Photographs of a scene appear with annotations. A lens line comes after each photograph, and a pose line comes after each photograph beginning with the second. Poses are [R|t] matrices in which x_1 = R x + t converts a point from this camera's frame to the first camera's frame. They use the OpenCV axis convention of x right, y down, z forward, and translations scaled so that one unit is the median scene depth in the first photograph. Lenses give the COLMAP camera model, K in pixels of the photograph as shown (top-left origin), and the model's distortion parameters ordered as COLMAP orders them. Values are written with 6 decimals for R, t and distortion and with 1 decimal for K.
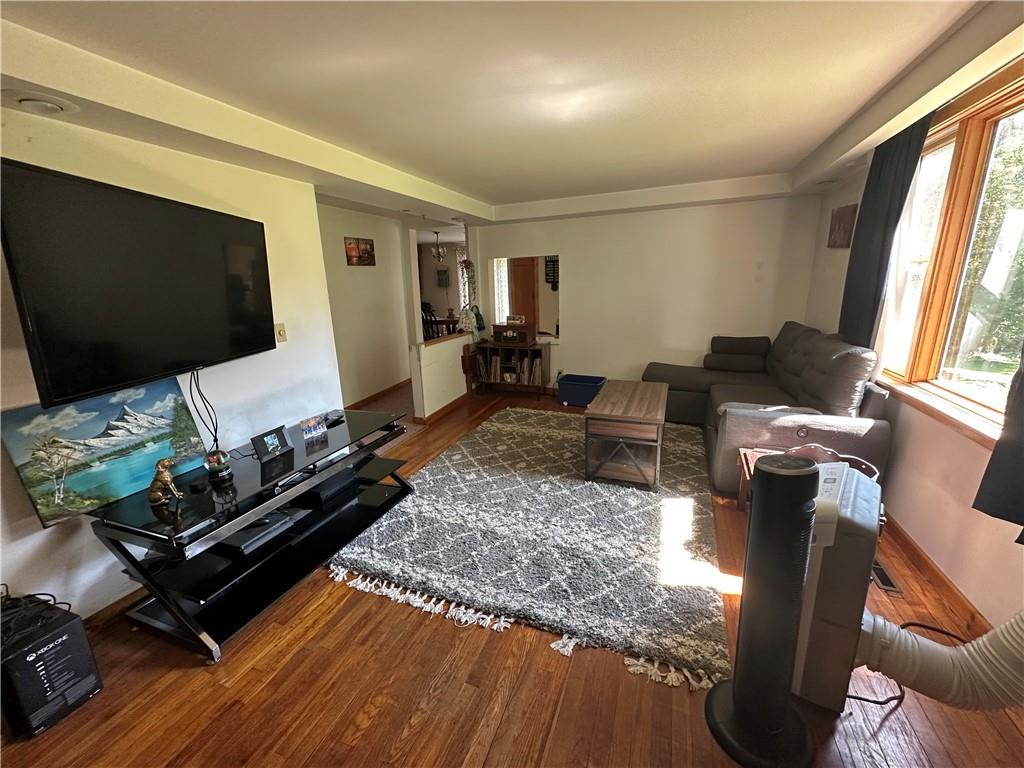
lens RADIAL K [[408.3, 0, 513.6], [0, 408.3, 380.6], [0, 0, 1]] dist [-0.000818, -0.000213]
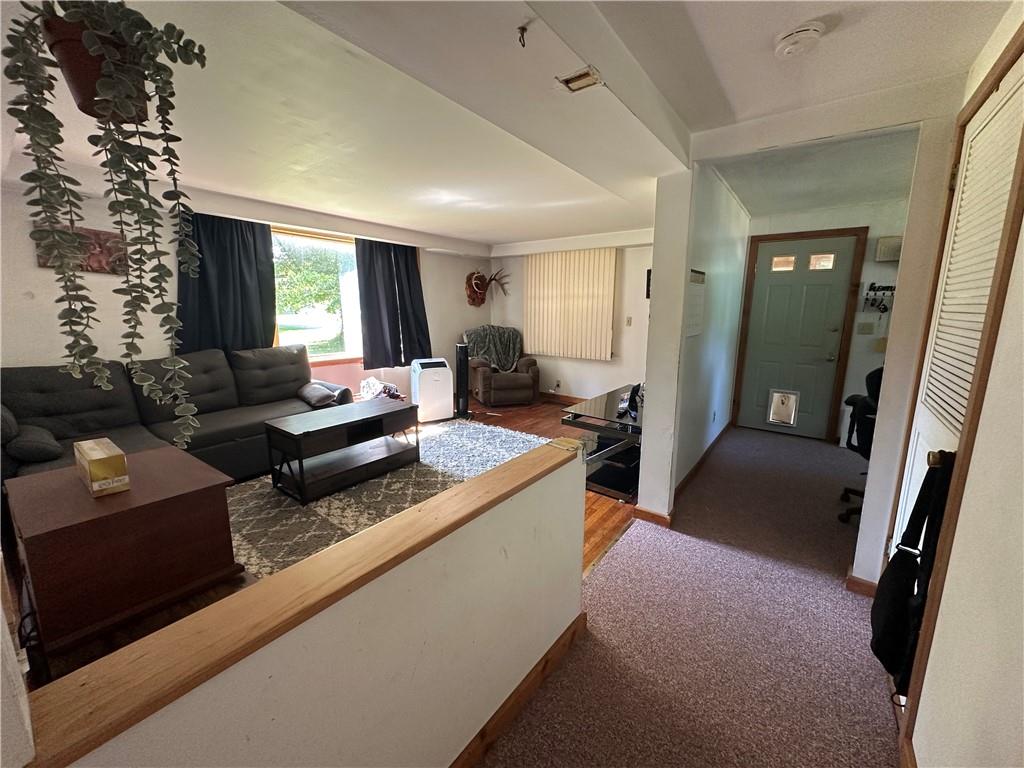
lens RADIAL K [[408.3, 0, 513.8], [0, 408.3, 382.9], [0, 0, 1]] dist [-0.000818, -0.000213]
pose [[-0.958634, -0.011276, 0.284420, -0.468260], [0.107097, 0.911502, 0.397108, -0.453384], [-0.263727, 0.411141, -0.872589, 2.000123]]
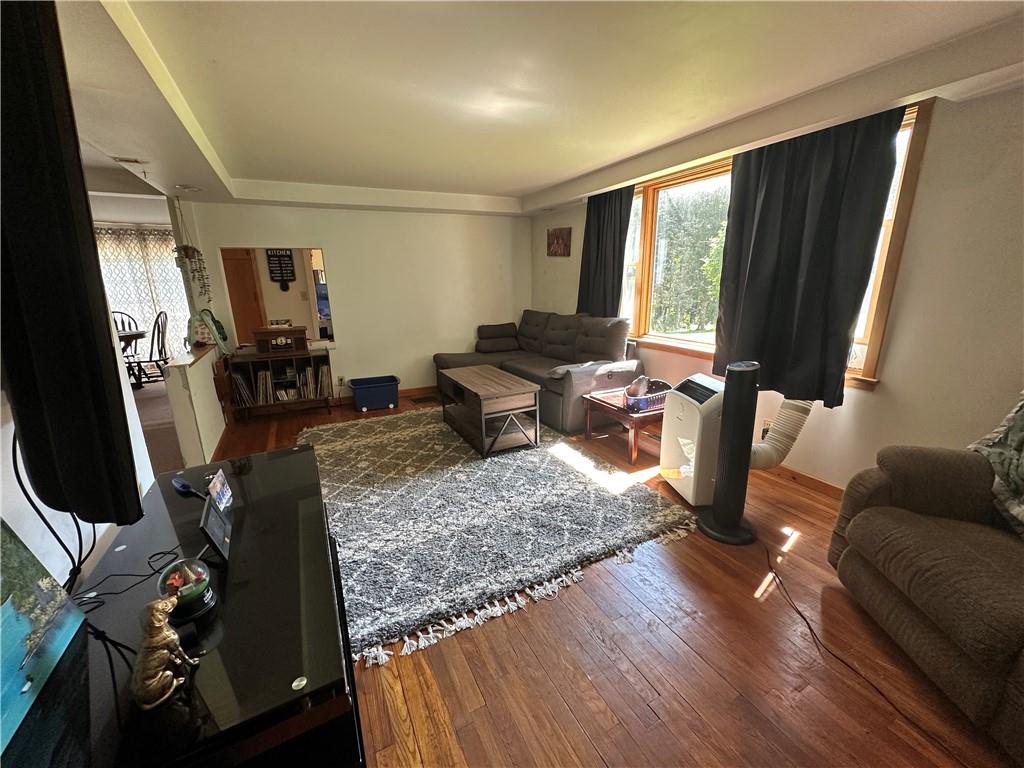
lens RADIAL K [[408.3, 0, 508.8], [0, 408.3, 380.9], [0, 0, 1]] dist [-0.000818, -0.000213]
pose [[0.658899, -0.164762, 0.733966, -0.562546], [0.176398, 0.982354, 0.062164, -0.012361], [-0.731257, 0.088510, 0.676335, 0.219707]]
